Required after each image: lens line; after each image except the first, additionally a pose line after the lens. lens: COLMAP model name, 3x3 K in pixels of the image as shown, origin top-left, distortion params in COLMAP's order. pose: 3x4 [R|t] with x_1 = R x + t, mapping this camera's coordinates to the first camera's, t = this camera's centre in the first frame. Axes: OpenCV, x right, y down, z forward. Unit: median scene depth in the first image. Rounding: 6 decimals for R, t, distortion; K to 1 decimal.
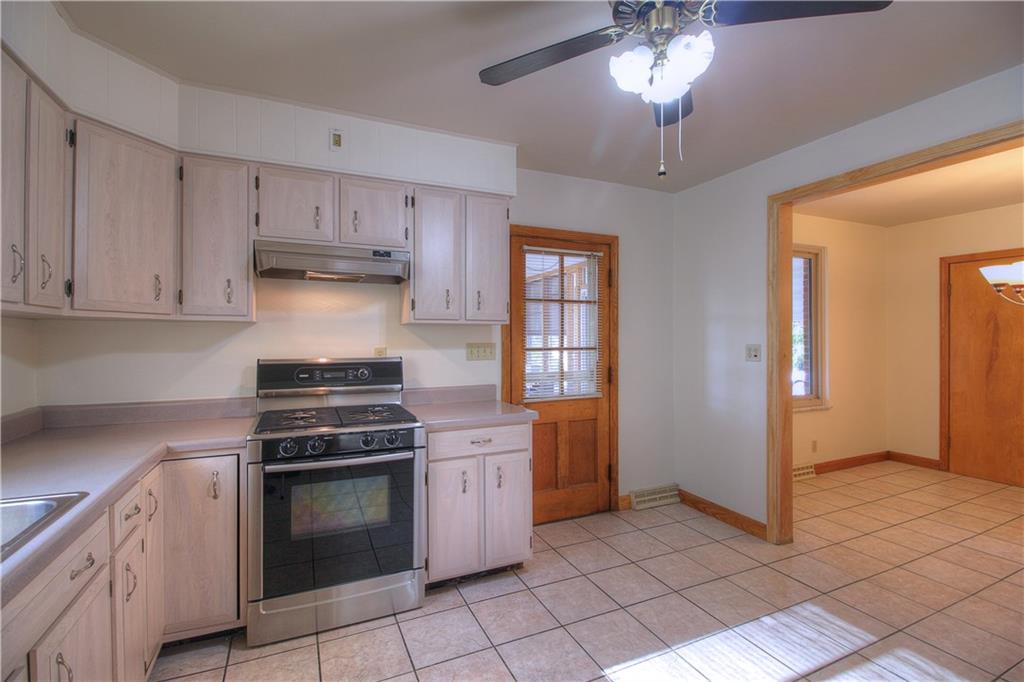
lens RADIAL K [[472.9, 0, 511.2], [0, 472.9, 337.5], [0, 0, 1]] dist [-0.013463, -0.005507]
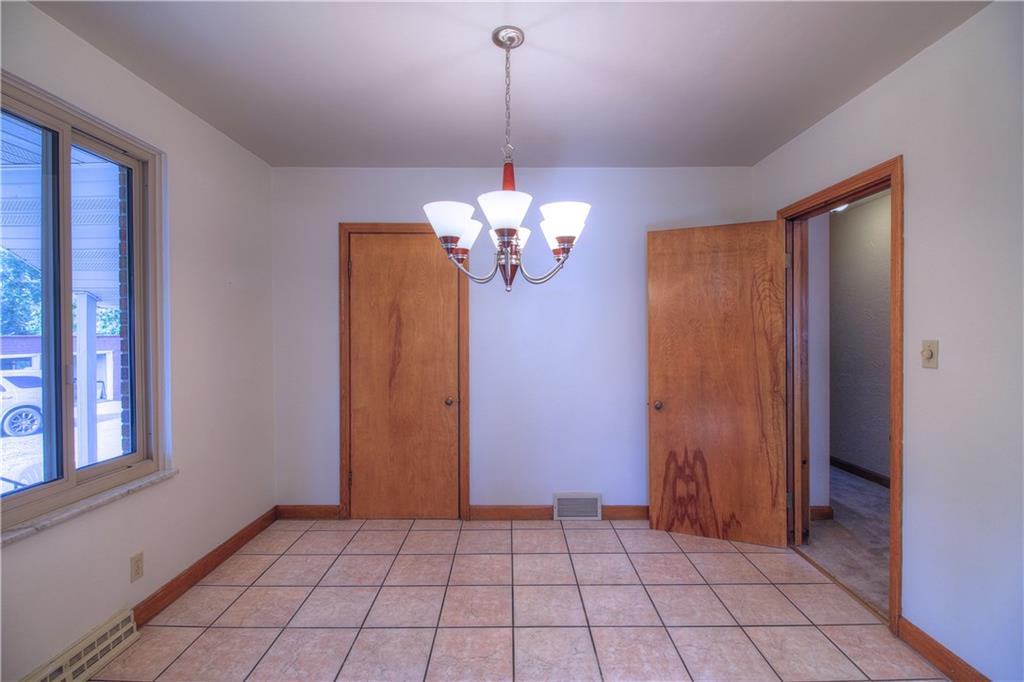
lens RADIAL K [[472.9, 0, 510.0], [0, 472.9, 337.9], [0, 0, 1]] dist [-0.013463, -0.005507]
pose [[0.421958, -0.005406, 0.906599, 0.378202], [-0.000345, 0.999981, 0.006123, 0.000763], [-0.906615, -0.002896, 0.421949, 0.460852]]
